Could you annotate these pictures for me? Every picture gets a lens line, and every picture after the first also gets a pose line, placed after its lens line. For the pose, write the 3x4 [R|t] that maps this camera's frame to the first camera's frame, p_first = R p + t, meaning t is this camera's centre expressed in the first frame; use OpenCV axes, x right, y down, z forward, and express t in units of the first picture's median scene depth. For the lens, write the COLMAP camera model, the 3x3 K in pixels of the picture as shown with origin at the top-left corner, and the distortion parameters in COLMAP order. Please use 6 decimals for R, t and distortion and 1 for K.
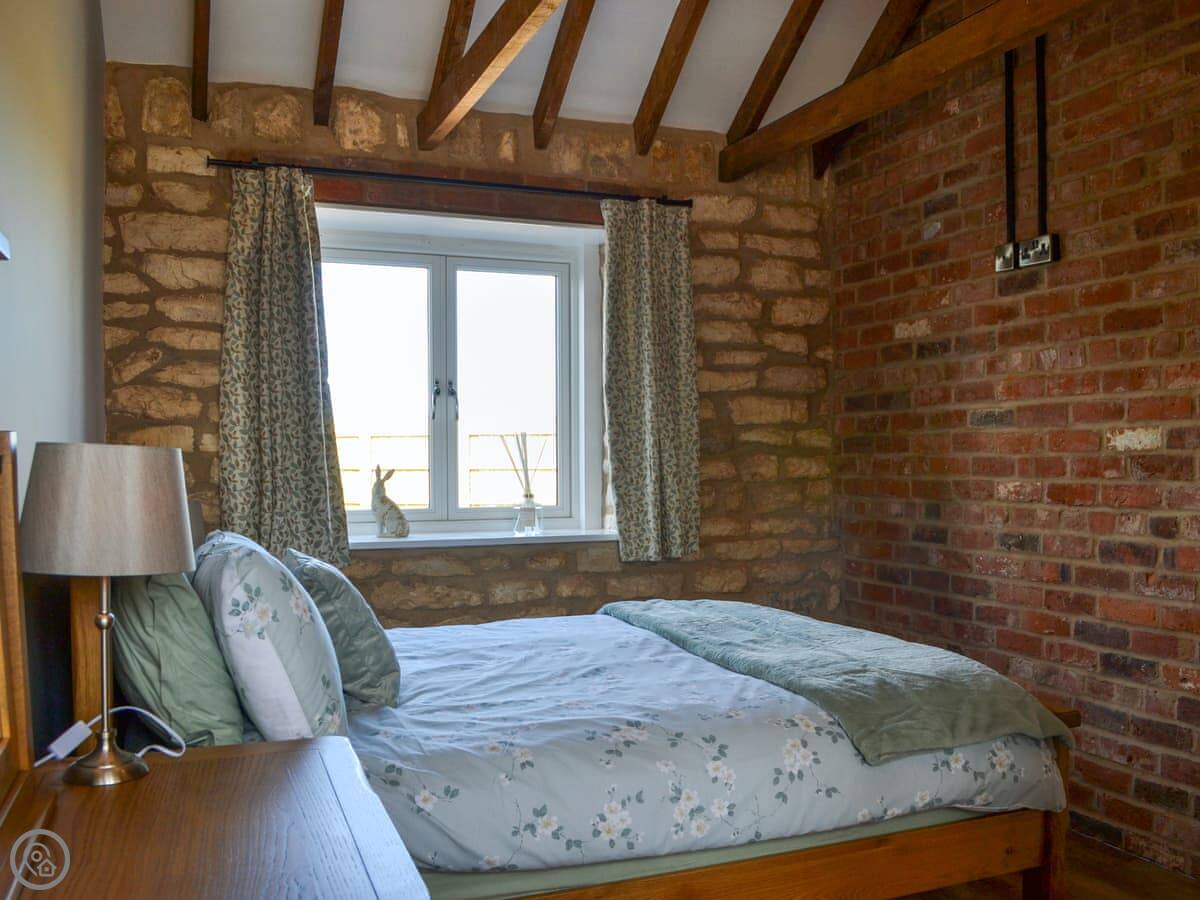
lens RADIAL K [[1111.2, 0, 600.0], [0, 1111.2, 450.0], [0, 0, 1]] dist [-0.054282, -0.001095]
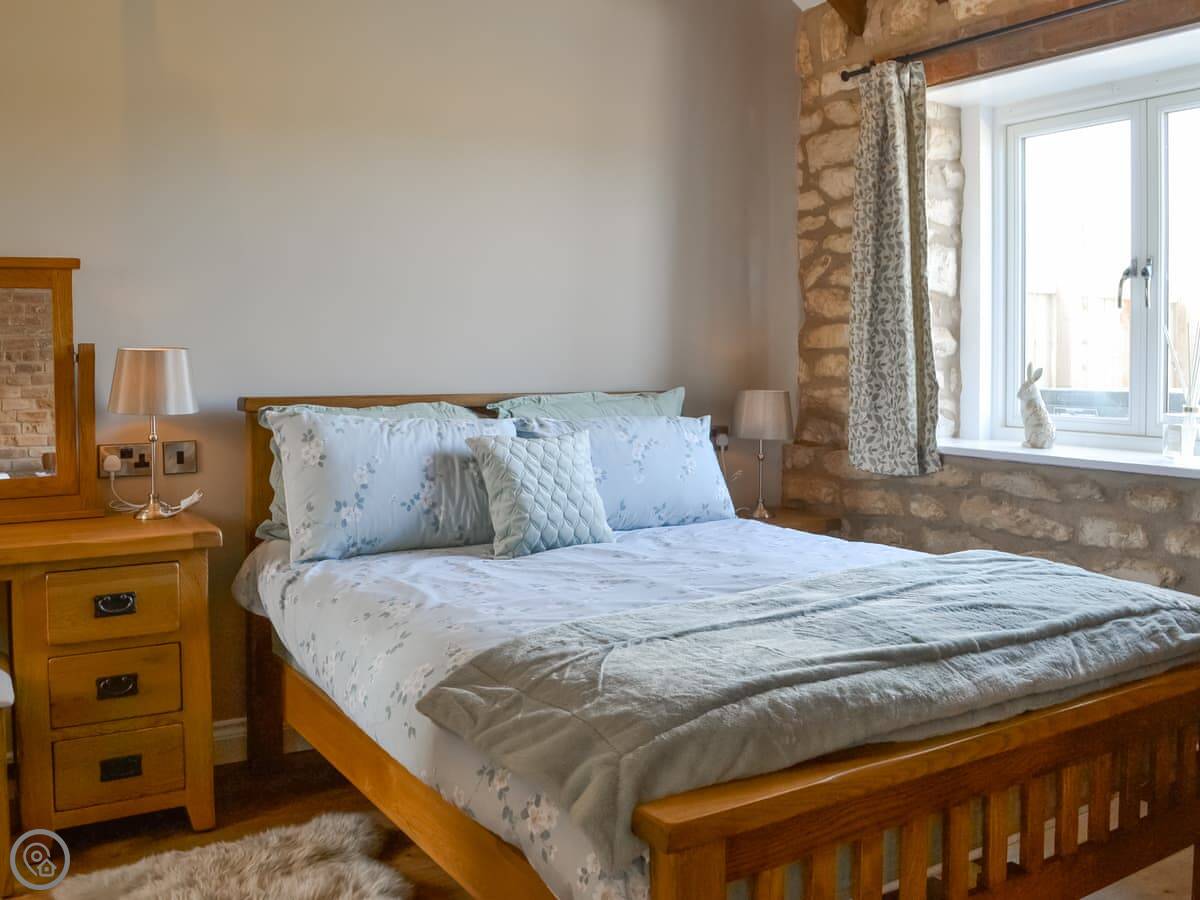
lens RADIAL K [[1081.3, 0, 599.7], [0, 1081.3, 344.7], [0, 0, 1]] dist [-0.059262, 0.005854]
pose [[0.191686, -0.000012, -0.981456, 0.621632], [-0.000988, 0.999999, -0.000205, -0.000659], [0.981456, 0.001009, 0.191686, 0.564358]]
